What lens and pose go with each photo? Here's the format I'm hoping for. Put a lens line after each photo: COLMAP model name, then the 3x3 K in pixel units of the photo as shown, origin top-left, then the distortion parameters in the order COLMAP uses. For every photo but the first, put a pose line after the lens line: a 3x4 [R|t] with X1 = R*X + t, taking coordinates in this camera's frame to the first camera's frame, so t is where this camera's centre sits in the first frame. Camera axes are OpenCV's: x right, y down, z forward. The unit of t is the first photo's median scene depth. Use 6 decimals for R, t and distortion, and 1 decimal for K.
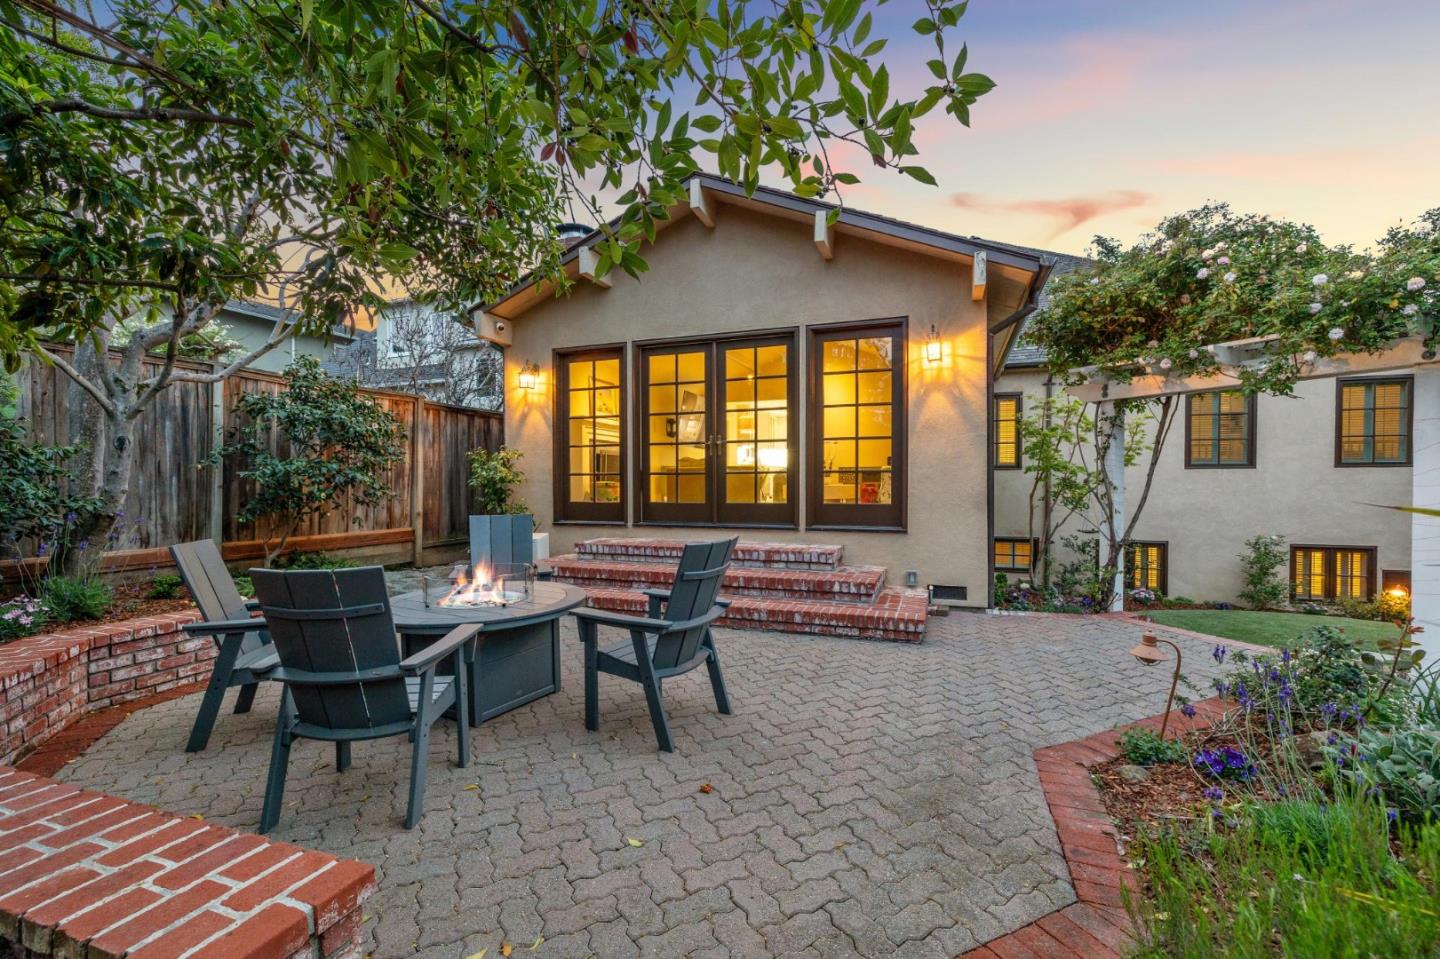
lens RADIAL K [[612.4, 0, 722.7], [0, 612.4, 494.6], [0, 0, 1]] dist [0.001266, 0.000302]
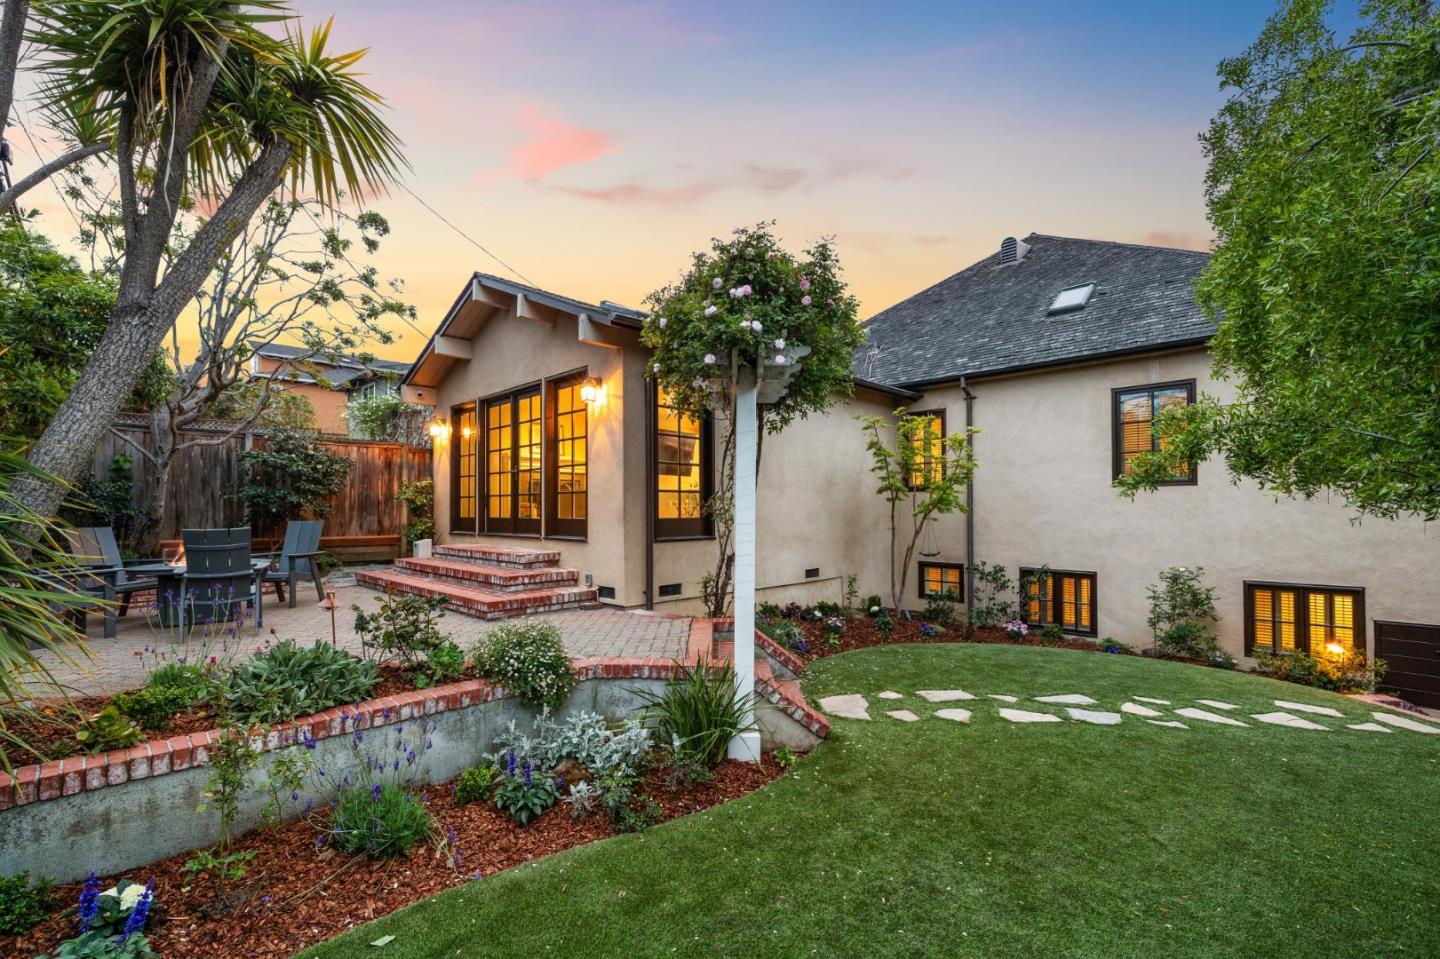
lens RADIAL K [[621.3, 0, 724.4], [0, 621.3, 508.3], [0, 0, 1]] dist [0.000025, -0.000215]
pose [[0.909250, 0.000874, -0.416250, 0.815675], [-0.010096, 0.999750, -0.019955, 0.012949], [0.416129, 0.022347, 0.909031, -0.010377]]
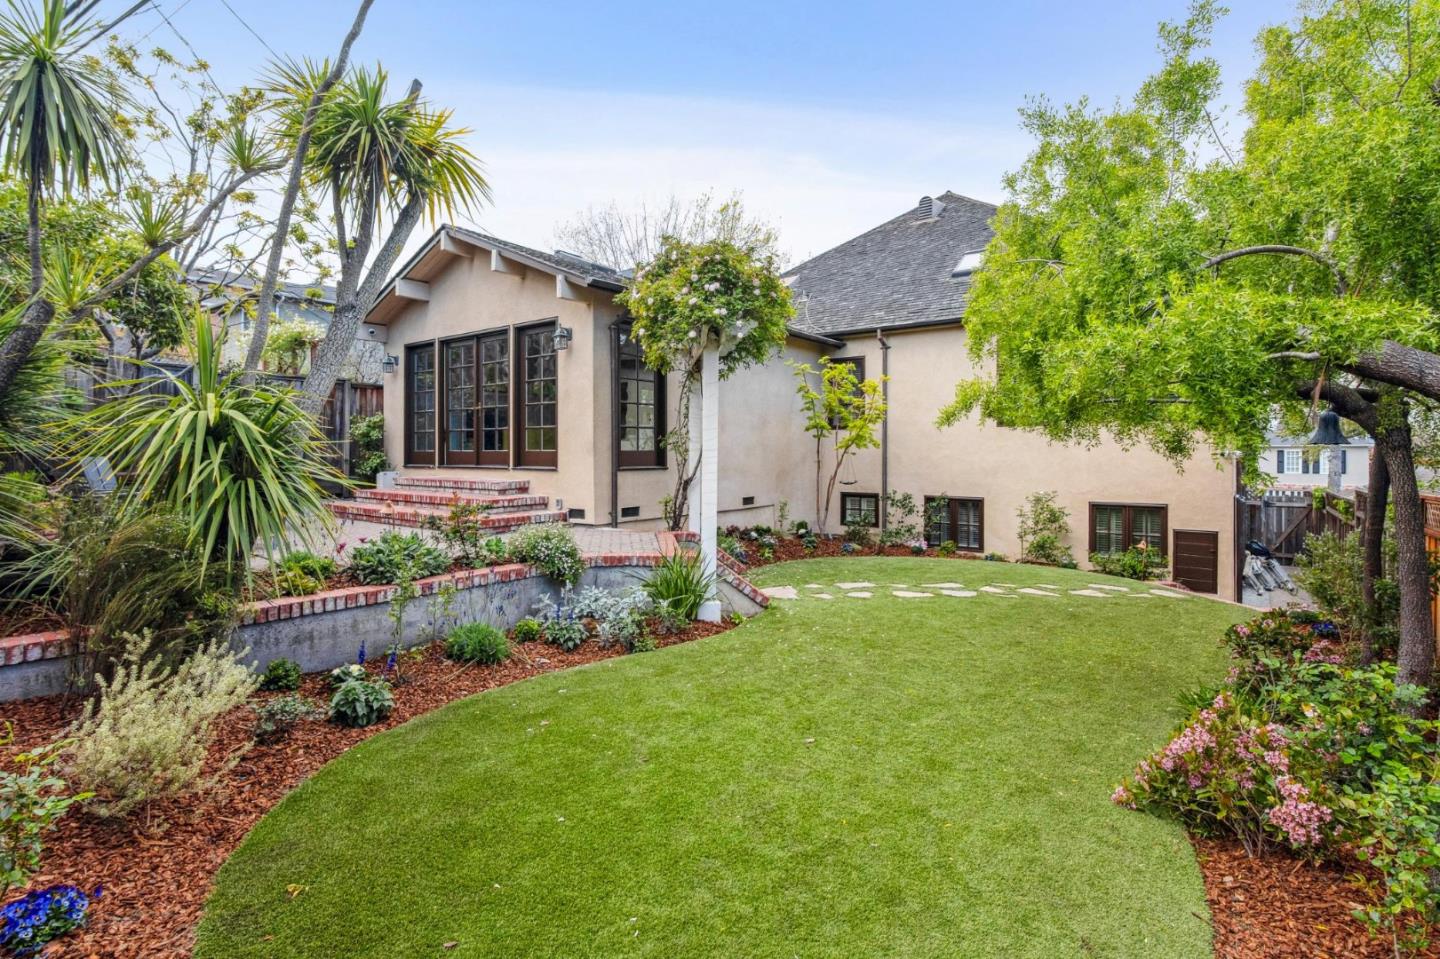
lens RADIAL K [[679.0, 0, 723.2], [0, 679.0, 464.7], [0, 0, 1]] dist [-0.000037, 0.000063]
pose [[0.952737, 0.011424, -0.303581, 0.868630], [-0.011285, 0.999934, 0.002213, 0.030956], [0.303586, 0.001318, 0.952803, -0.282187]]
